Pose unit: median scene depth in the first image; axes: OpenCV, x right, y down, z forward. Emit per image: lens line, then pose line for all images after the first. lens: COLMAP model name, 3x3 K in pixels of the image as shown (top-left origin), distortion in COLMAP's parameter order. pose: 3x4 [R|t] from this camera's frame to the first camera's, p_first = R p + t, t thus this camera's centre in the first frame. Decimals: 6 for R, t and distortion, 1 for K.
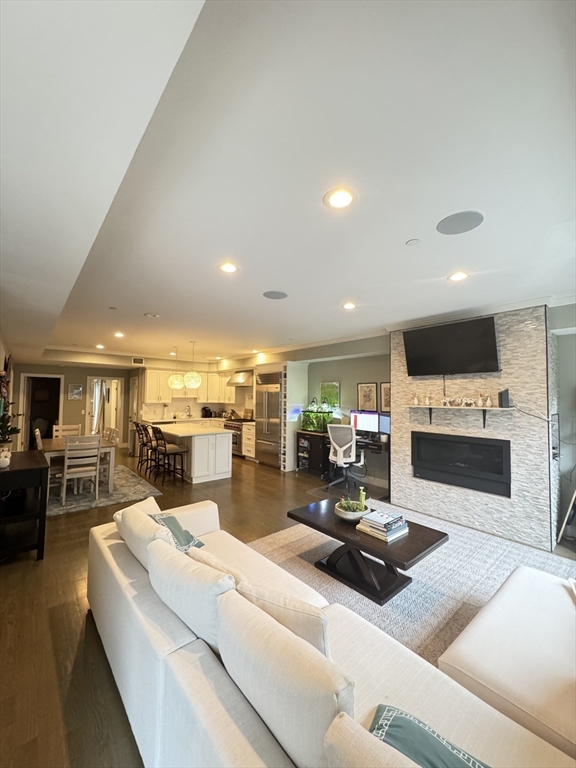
lens RADIAL K [[305.5, 0, 289.2], [0, 305.5, 383.9], [0, 0, 1]] dist [-0.000477, 0.000217]
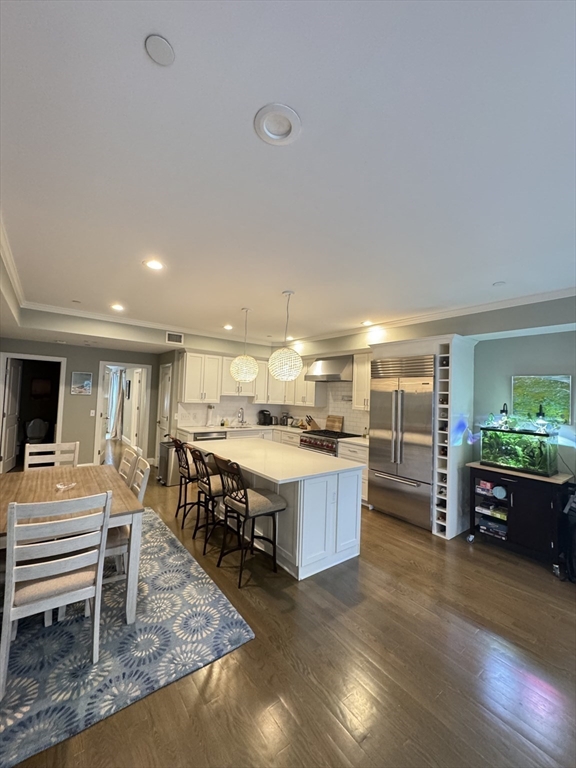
lens RADIAL K [[305.5, 0, 290.2], [0, 305.5, 384.6], [0, 0, 1]] dist [-0.000477, 0.000217]
pose [[0.998540, 0.024977, -0.047895, -0.243658], [-0.024722, 0.999677, 0.005918, 0.016201], [0.048027, -0.004725, 0.998835, 0.408321]]
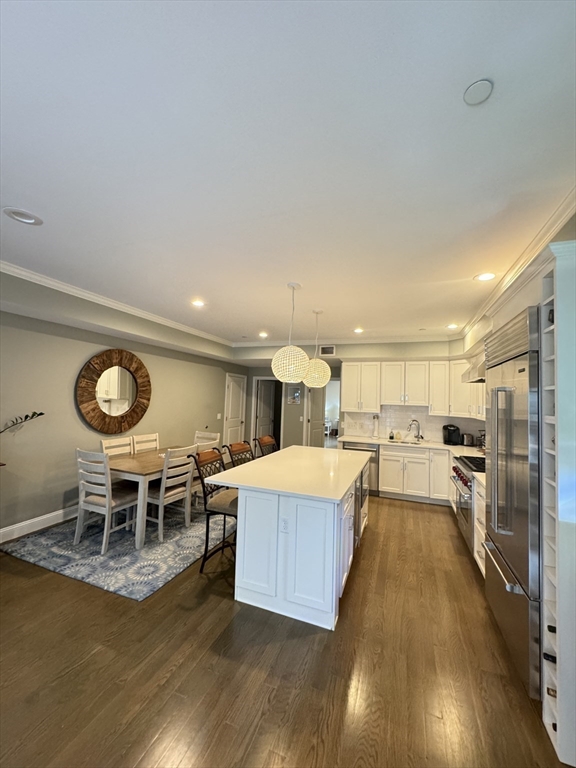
lens RADIAL K [[305.5, 0, 287.9], [0, 305.5, 383.8], [0, 0, 1]] dist [-0.000477, 0.000217]
pose [[0.477313, -0.036957, -0.877956, 0.085476], [0.007846, 0.999255, -0.037797, 0.030679], [0.878699, 0.011153, 0.477247, 0.663645]]
